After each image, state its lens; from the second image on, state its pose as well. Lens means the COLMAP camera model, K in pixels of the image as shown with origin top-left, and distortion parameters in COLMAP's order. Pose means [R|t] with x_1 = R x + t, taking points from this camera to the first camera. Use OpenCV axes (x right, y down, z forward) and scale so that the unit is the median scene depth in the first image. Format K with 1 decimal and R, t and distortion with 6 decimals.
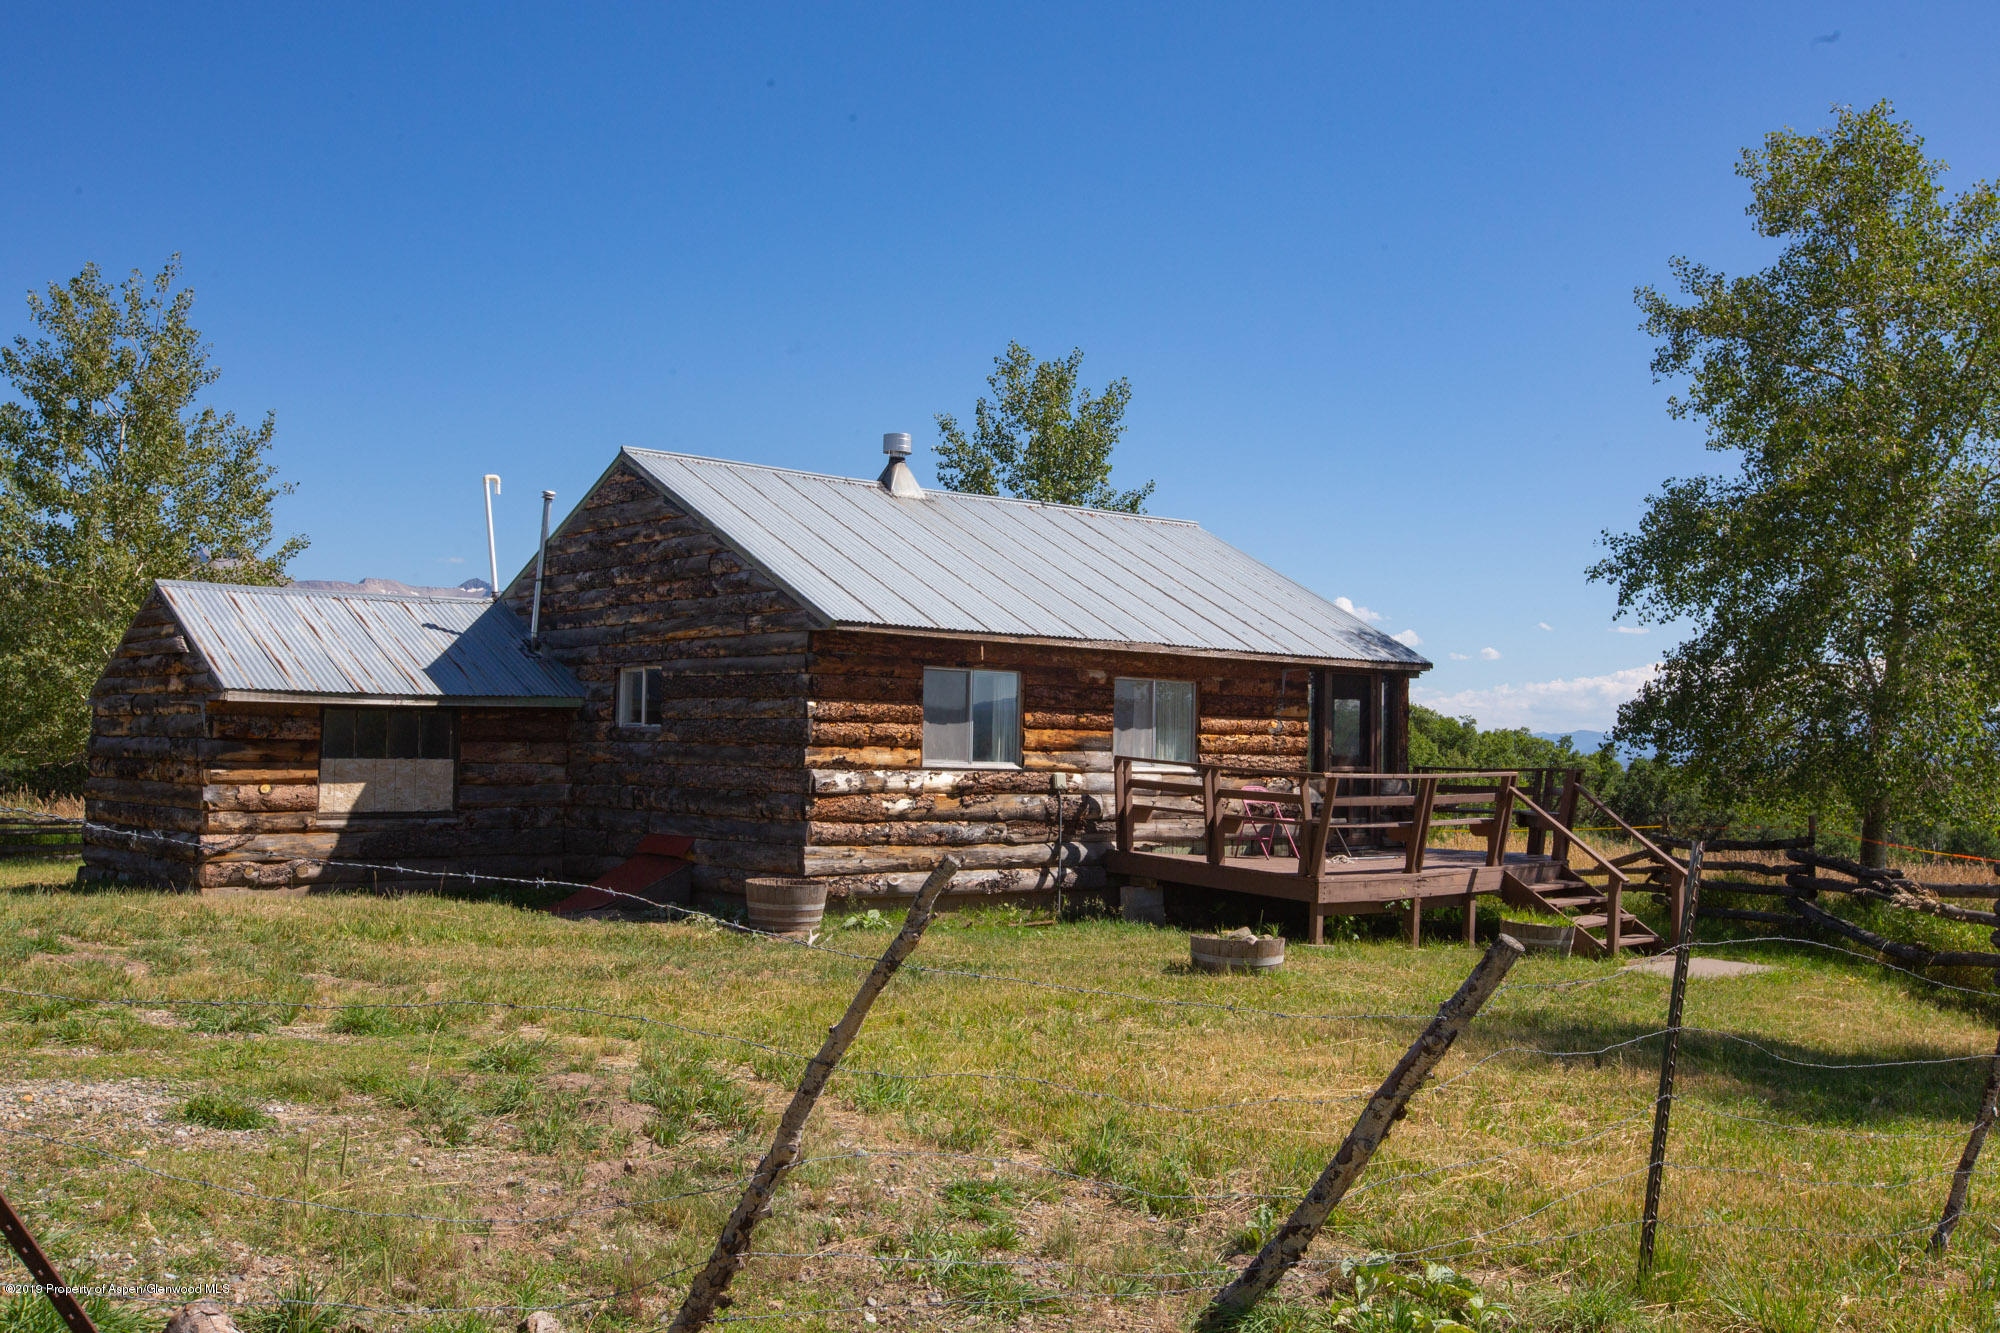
lens RADIAL K [[2162.1, 0, 1000.0], [0, 2162.1, 666.5], [0, 0, 1]] dist [0.095074, 0.023428]
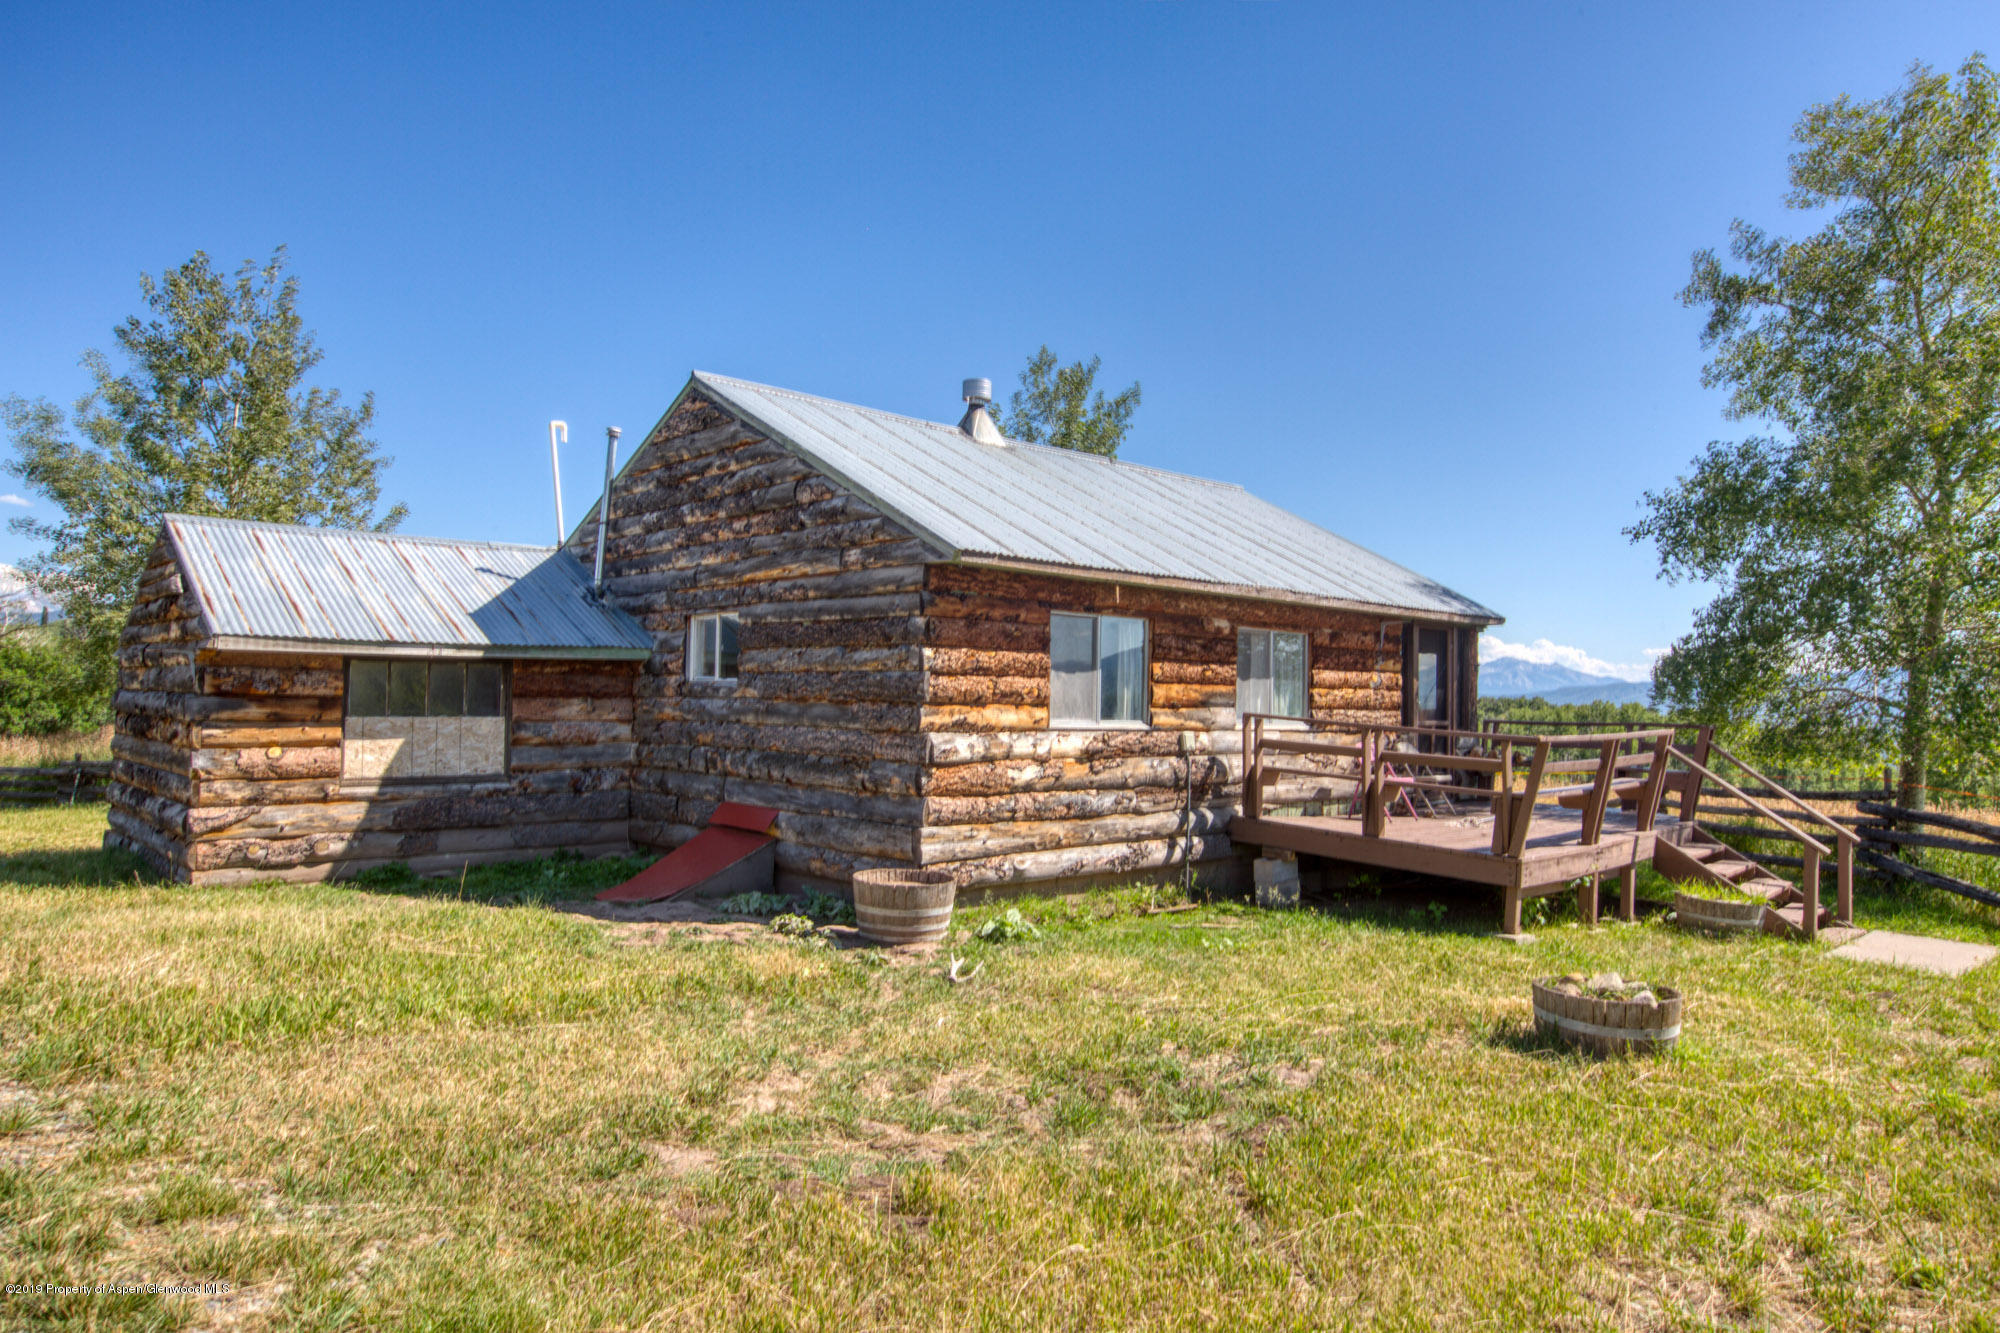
lens RADIAL K [[1307.4, 0, 1000.0], [0, 1307.4, 666.5], [0, 0, 1]] dist [0.003850, 0.000829]
pose [[0.998188, 0.000768, 0.060167, -0.082500], [-0.001847, 0.999838, 0.017880, 0.012382], [-0.060143, -0.017959, 0.998028, 0.465574]]
